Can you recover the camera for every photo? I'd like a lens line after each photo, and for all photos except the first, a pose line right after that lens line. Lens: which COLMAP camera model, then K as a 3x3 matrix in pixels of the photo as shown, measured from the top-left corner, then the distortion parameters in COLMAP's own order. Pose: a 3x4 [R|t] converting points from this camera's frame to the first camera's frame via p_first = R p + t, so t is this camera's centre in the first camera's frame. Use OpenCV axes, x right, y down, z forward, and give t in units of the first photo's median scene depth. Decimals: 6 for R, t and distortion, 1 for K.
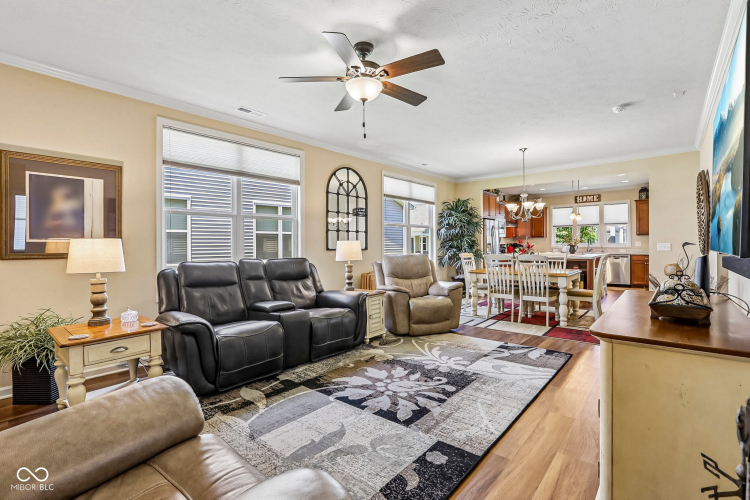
lens RADIAL K [[343.6, 0, 379.2], [0, 343.6, 247.5], [0, 0, 1]] dist [-0.021061, 0.001261]
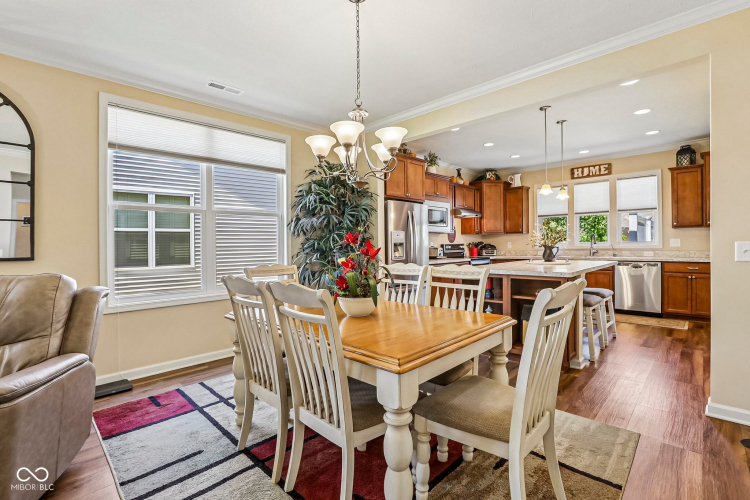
lens RADIAL K [[389.1, 0, 394.0], [0, 389.1, 235.7], [0, 0, 1]] dist [0.003222, 0.000787]
pose [[0.999898, -0.005757, -0.013073, 0.275980], [0.005320, 0.999434, -0.033219, -0.003377], [0.013257, 0.033146, 0.999363, 0.305394]]
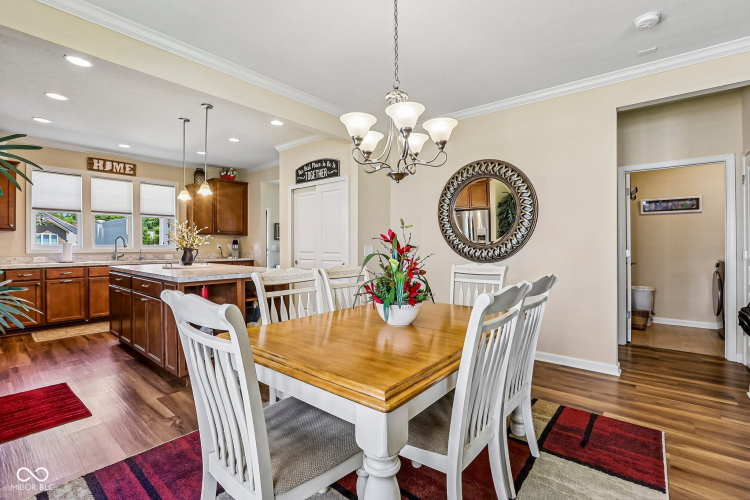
lens RADIAL K [[343.6, 0, 379.2], [0, 343.6, 247.5], [0, 0, 1]] dist [-0.021061, 0.001261]
pose [[-0.011486, 0.007970, 0.999902, 0.048263], [0.006269, 0.999949, -0.007898, -0.002000], [-0.999914, 0.006178, -0.011535, 0.600549]]
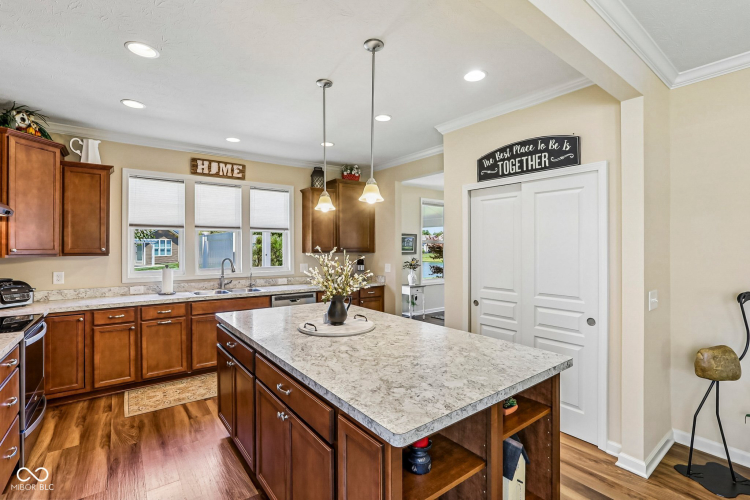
lens RADIAL K [[343.6, 0, 379.2], [0, 343.6, 247.5], [0, 0, 1]] dist [-0.021061, 0.001261]
pose [[0.203760, 0.008496, 0.978984, 0.233841], [0.002710, 0.999954, -0.009242, -0.038519], [-0.979017, 0.004536, 0.203728, 0.750246]]
